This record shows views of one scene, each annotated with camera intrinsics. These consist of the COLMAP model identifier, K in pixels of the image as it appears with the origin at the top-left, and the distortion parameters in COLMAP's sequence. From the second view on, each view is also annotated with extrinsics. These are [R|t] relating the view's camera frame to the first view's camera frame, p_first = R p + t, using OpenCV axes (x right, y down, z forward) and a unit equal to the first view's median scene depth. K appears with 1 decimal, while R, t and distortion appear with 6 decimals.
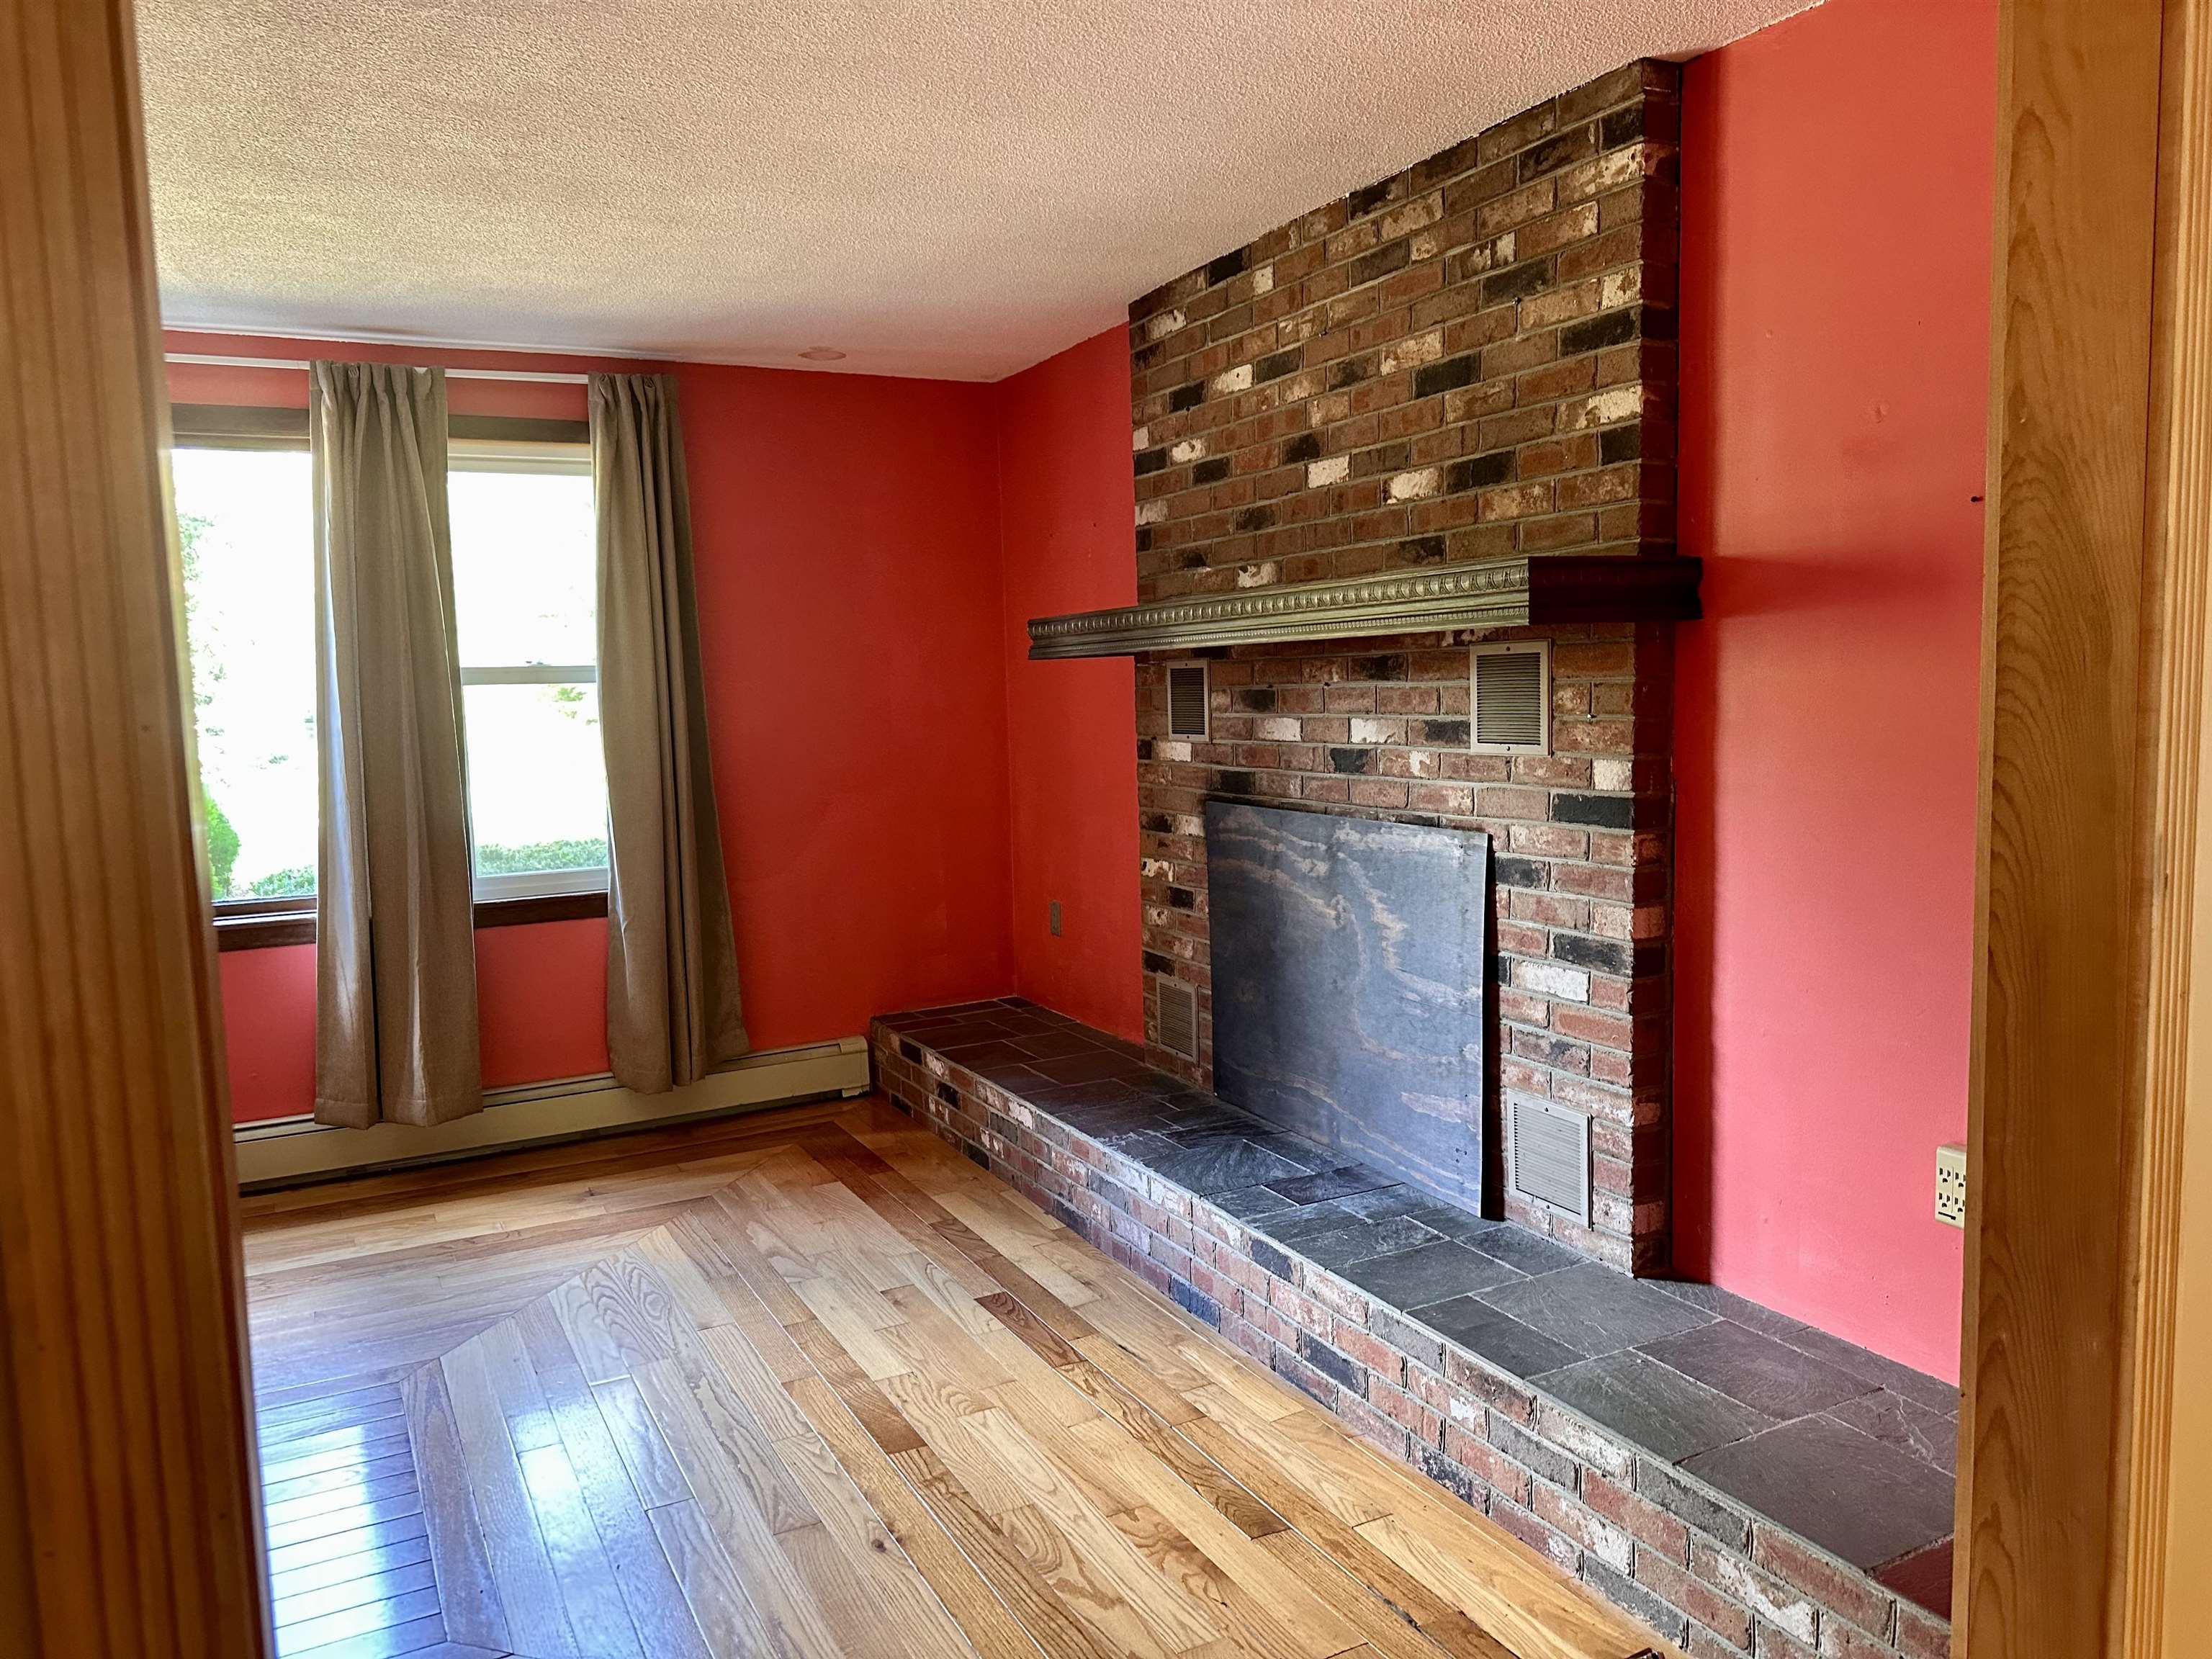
lens RADIAL K [[1575.2, 0, 1104.3], [0, 1575.2, 837.8], [0, 0, 1]] dist [0.089964, -0.000895]
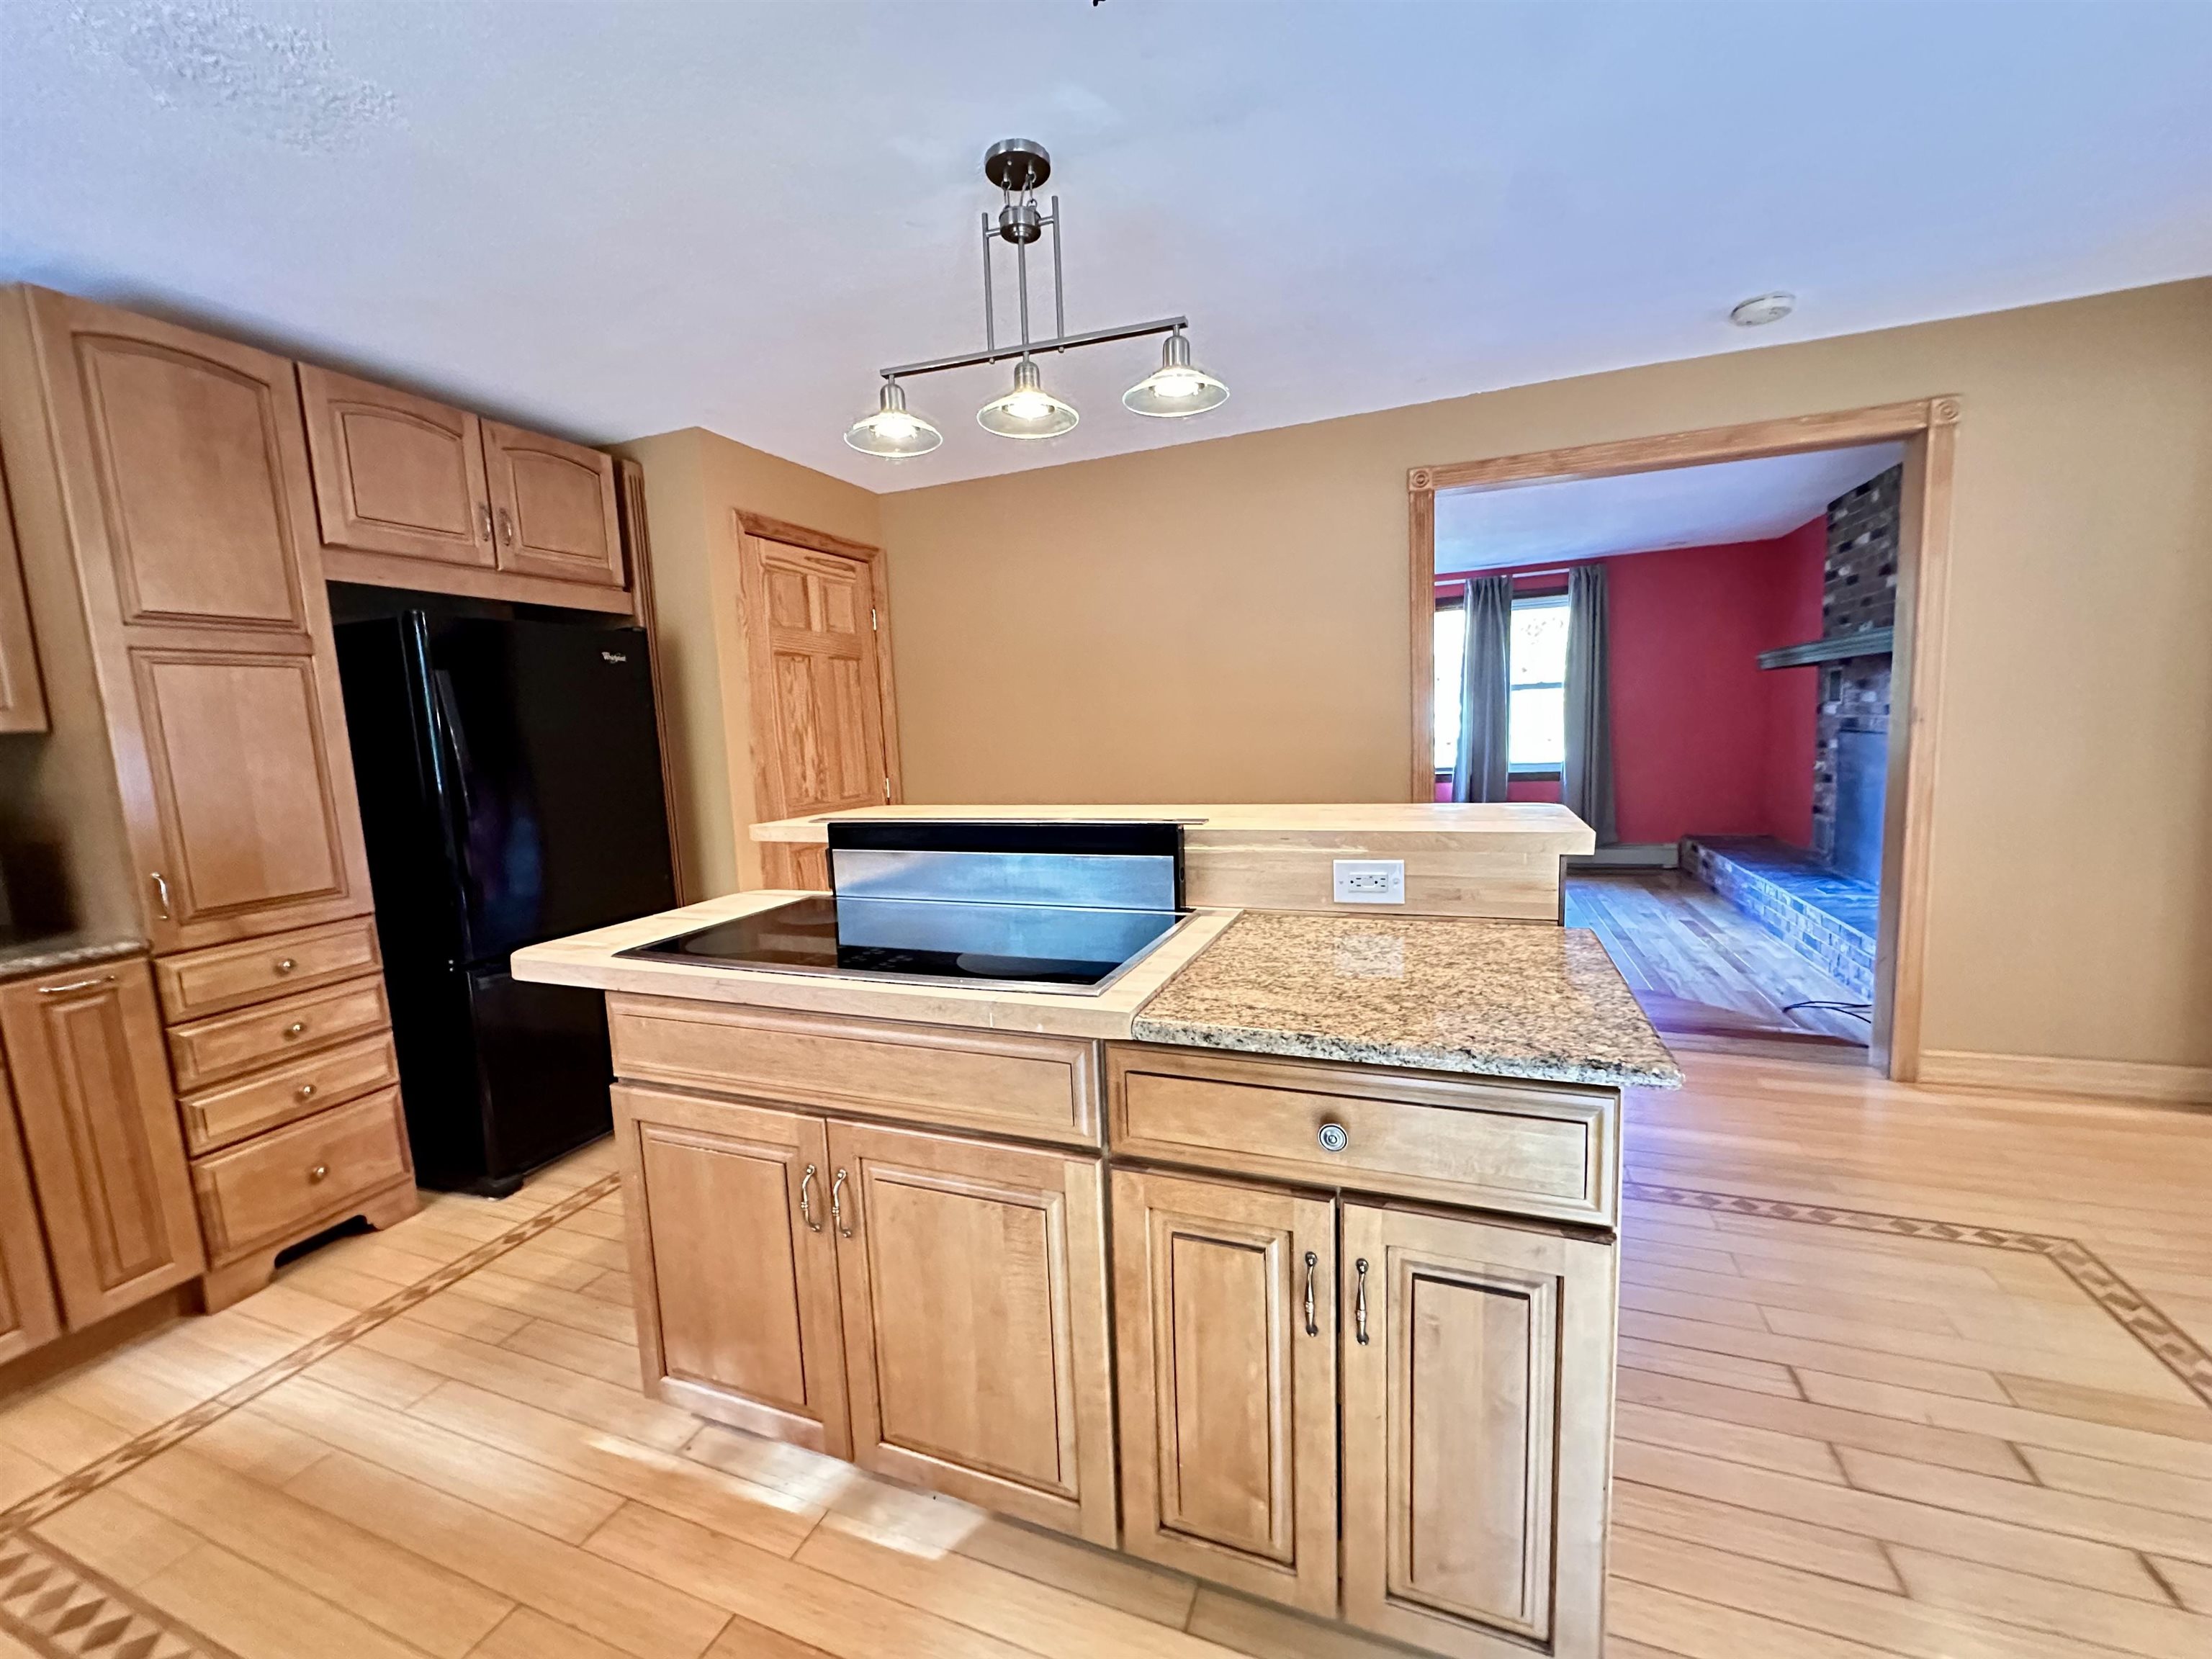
lens RADIAL K [[880.2, 0, 1103.2], [0, 880.2, 834.3], [0, 0, 1]] dist [-0.000859, -0.000085]
pose [[0.664658, 0.089467, -0.741772, 0.296010], [-0.049152, 0.995890, 0.076074, 0.073718], [0.745530, -0.014104, 0.666323, -0.560912]]
